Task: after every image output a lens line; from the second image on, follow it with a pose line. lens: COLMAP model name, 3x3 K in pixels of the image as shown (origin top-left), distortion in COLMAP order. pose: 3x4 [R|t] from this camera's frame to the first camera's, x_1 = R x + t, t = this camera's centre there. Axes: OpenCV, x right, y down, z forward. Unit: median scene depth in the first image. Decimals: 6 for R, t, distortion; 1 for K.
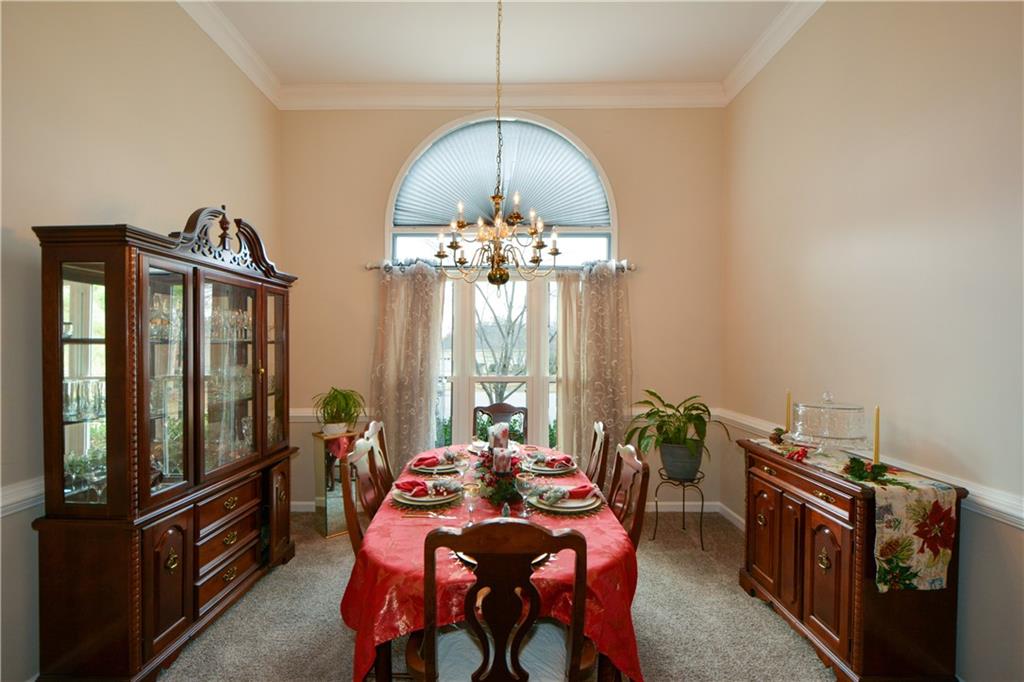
lens RADIAL K [[443.9, 0, 510.5], [0, 443.9, 360.0], [0, 0, 1]] dist [0.002287, 0.000131]
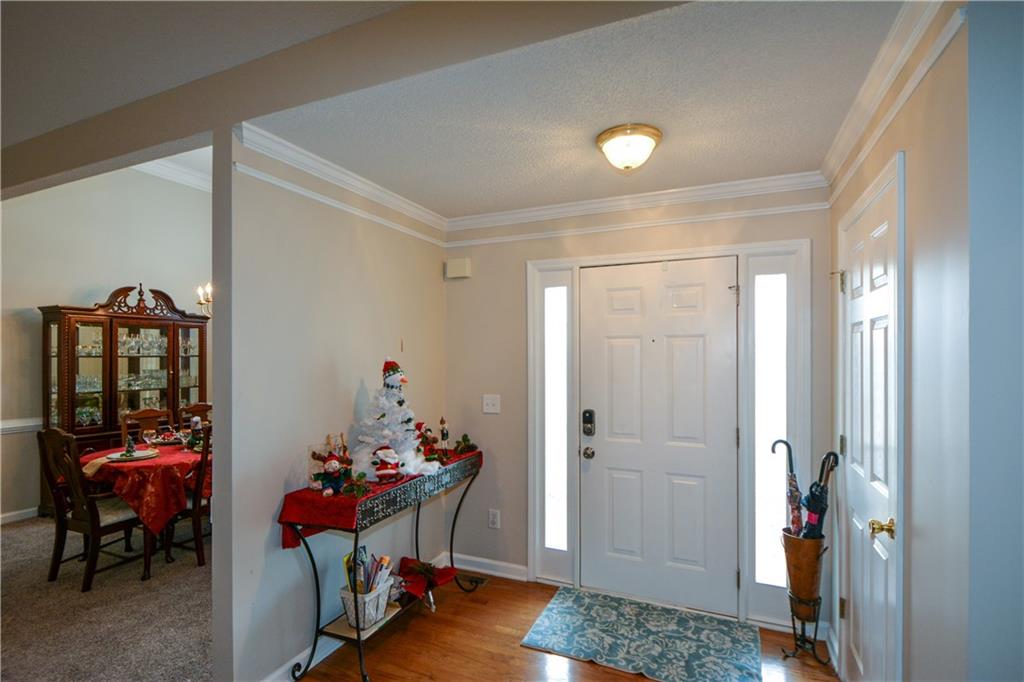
lens RADIAL K [[487.1, 0, 511.1], [0, 487.1, 356.8], [0, 0, 1]] dist [-0.017419, -0.000242]
pose [[0.923116, 0.003114, -0.384509, 1.605750], [-0.016167, 0.999397, -0.030719, -0.004460], [0.384181, 0.034574, 0.922610, -0.257504]]
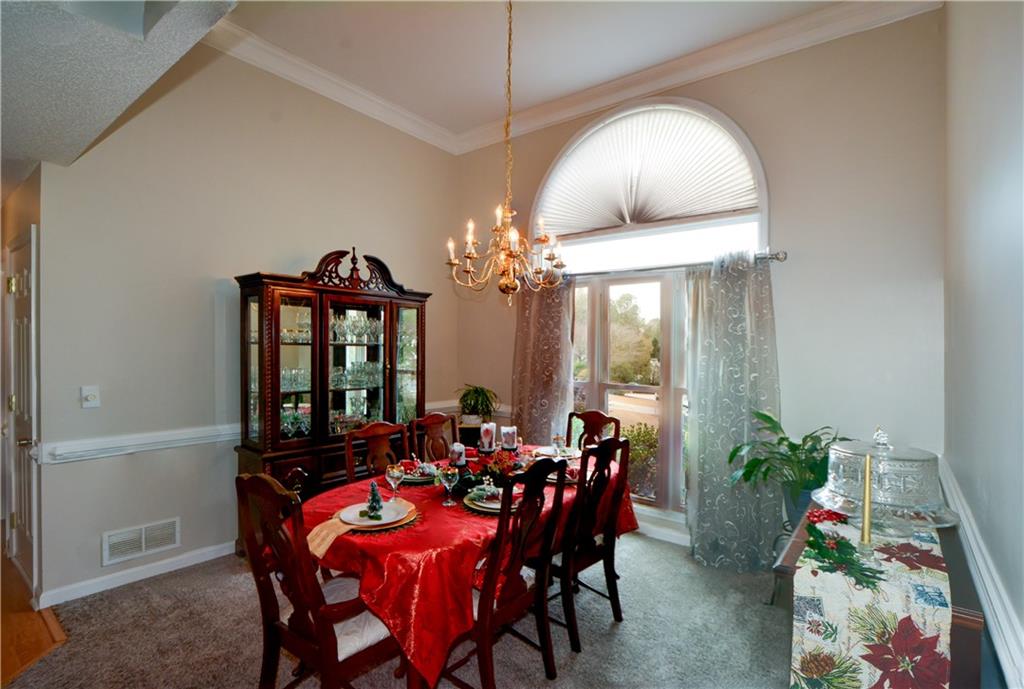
lens RADIAL K [[473.5, 0, 525.5], [0, 473.5, 363.1], [0, 0, 1]] dist [-0.000226, -0.000158]
pose [[0.811563, 0.032933, -0.583337, 0.686571], [-0.038129, 0.999267, 0.003368, -0.010499], [0.583020, 0.019508, 0.812224, 0.122314]]
